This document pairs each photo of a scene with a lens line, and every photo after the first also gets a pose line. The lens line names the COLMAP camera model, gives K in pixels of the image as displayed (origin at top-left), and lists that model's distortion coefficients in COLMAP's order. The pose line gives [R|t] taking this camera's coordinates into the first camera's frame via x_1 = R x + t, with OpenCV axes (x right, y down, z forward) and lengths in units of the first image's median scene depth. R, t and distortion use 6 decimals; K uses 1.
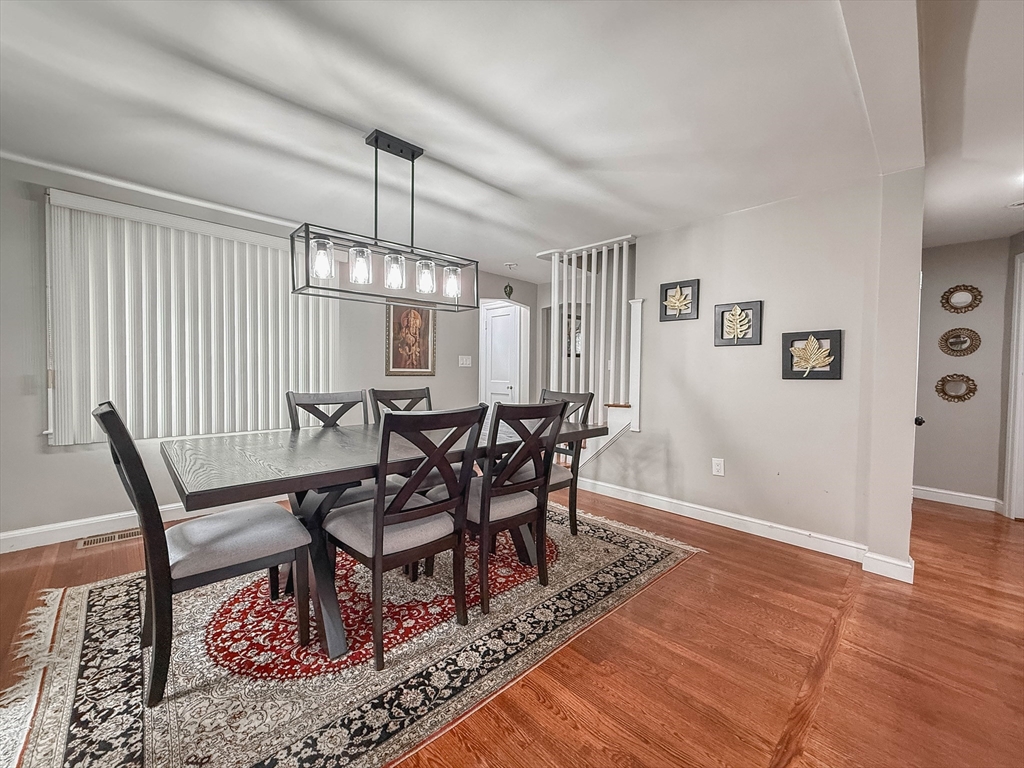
lens RADIAL K [[409.0, 0, 512.0], [0, 409.0, 384.0], [0, 0, 1]] dist [0.002597, 0.000308]
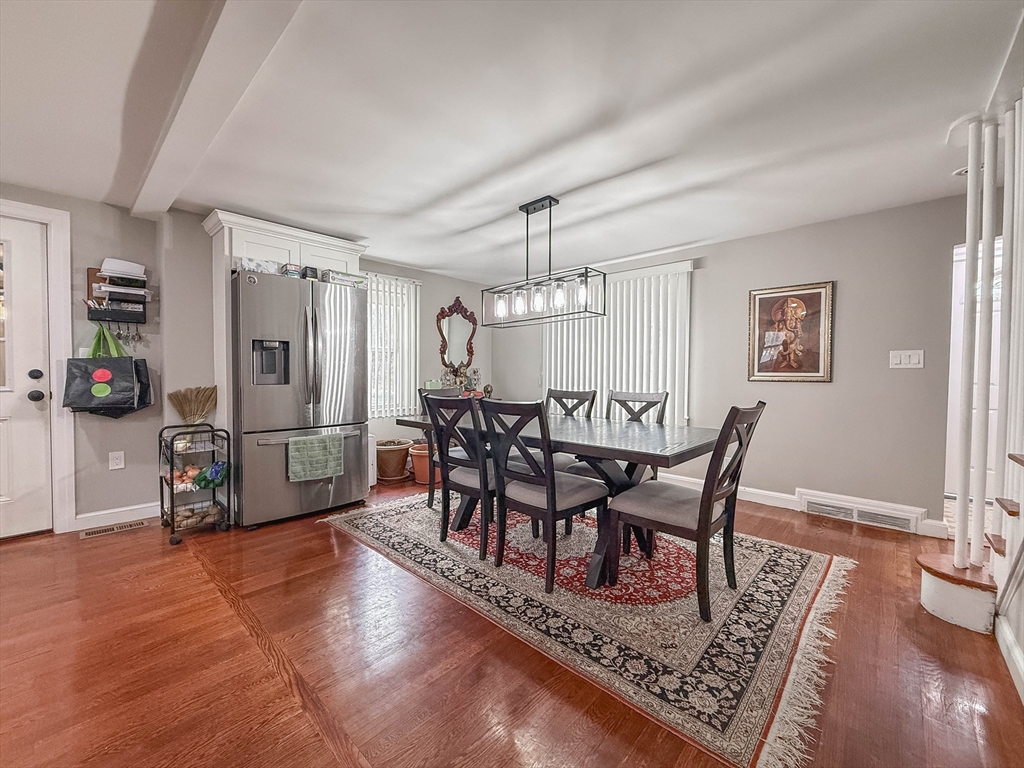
lens RADIAL K [[415.3, 0, 507.3], [0, 415.3, 382.4], [0, 0, 1]] dist [-0.001334, -0.000036]
pose [[0.049661, 0.012956, -0.998682, 0.877058], [-0.037620, 0.999231, 0.011093, -0.010767], [0.998057, 0.037019, 0.050111, 0.695838]]
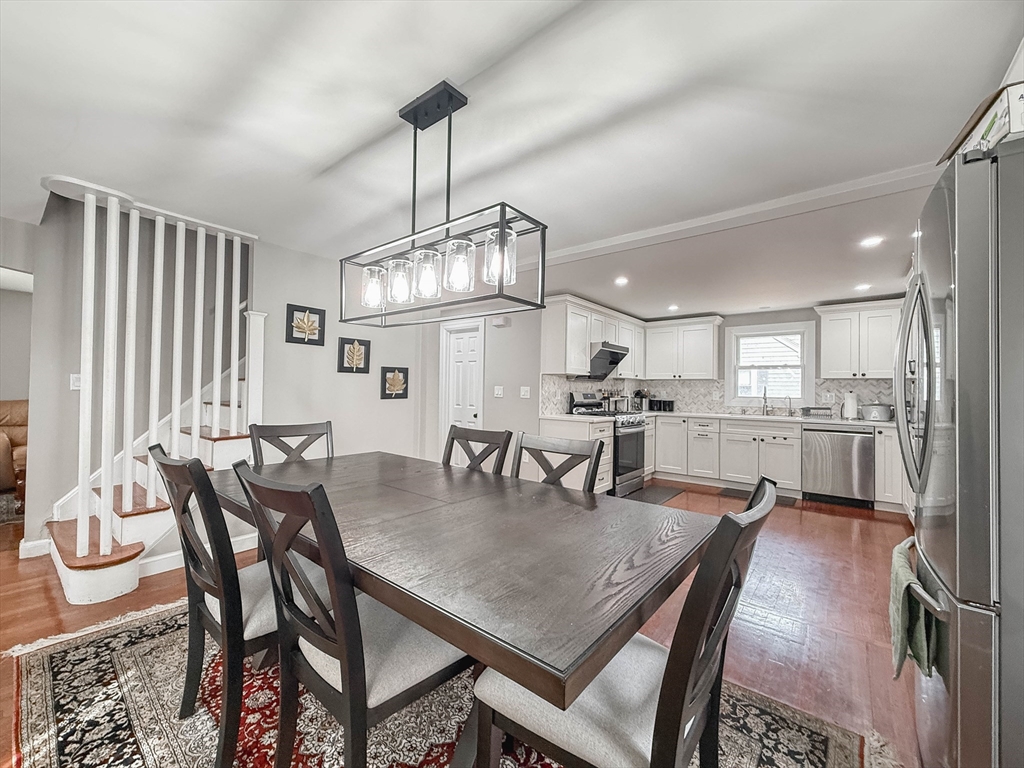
lens RADIAL K [[415.3, 0, 507.3], [0, 415.3, 382.4], [0, 0, 1]] dist [-0.001334, -0.000036]
pose [[-0.117976, 0.012792, 0.992934, -0.867270], [0.021017, 0.999725, -0.010383, -0.048663], [-0.992794, 0.019644, -0.118212, 0.792390]]
